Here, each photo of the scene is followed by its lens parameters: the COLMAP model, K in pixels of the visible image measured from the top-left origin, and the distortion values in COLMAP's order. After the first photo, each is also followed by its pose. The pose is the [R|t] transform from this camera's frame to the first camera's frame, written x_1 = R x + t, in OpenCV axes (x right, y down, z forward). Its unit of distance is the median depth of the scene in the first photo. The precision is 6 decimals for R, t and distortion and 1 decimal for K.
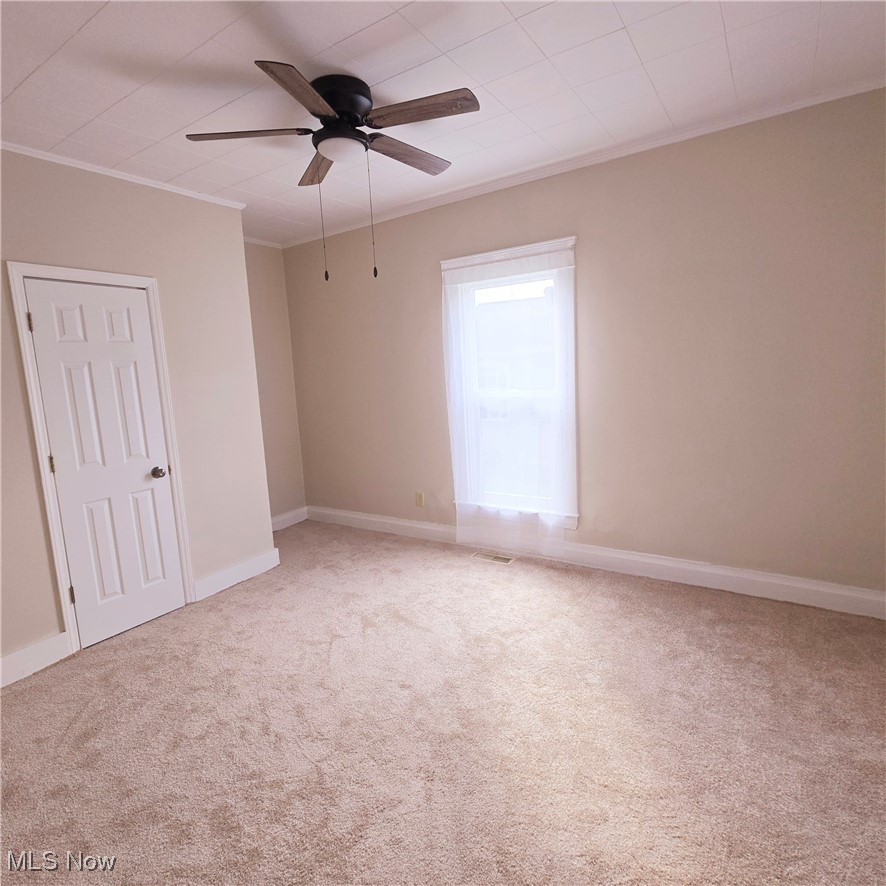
lens RADIAL K [[503.0, 0, 434.4], [0, 503.0, 440.9], [0, 0, 1]] dist [0.000632, 0.000845]
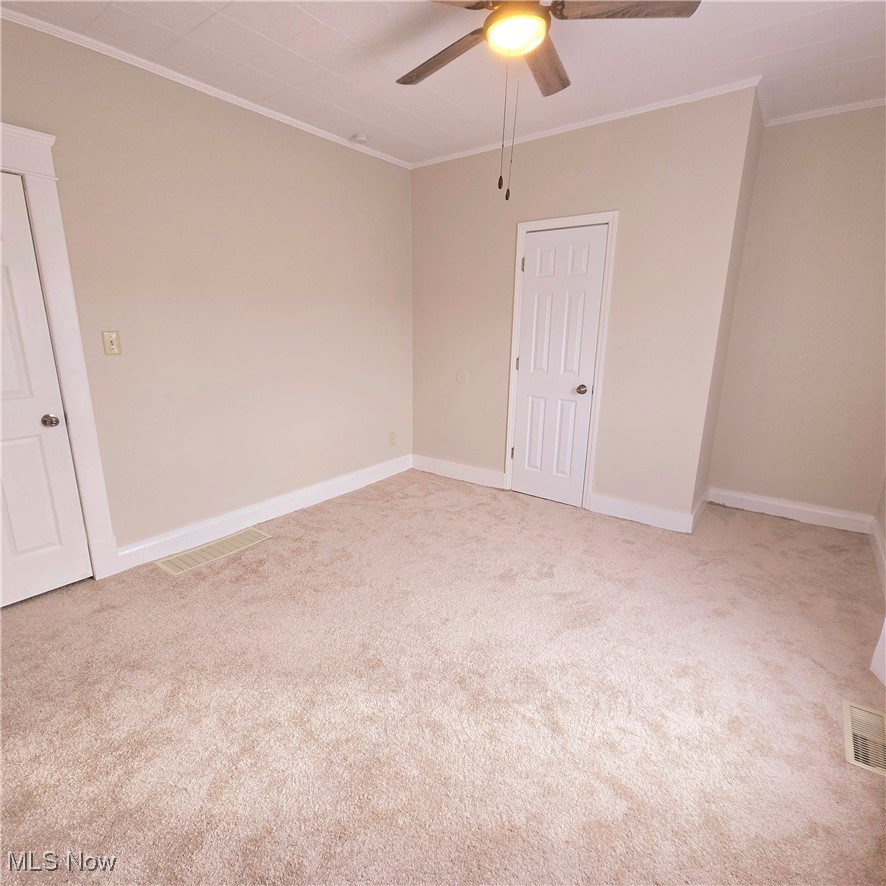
lens RADIAL K [[484.3, 0, 444.6], [0, 484.3, 440.4], [0, 0, 1]] dist [0.001077, 0.000137]
pose [[-0.047297, 0.297725, -0.953479, 0.540318], [-0.151691, 0.941336, 0.301458, -0.109651], [0.987296, 0.158893, 0.000640, 0.655763]]
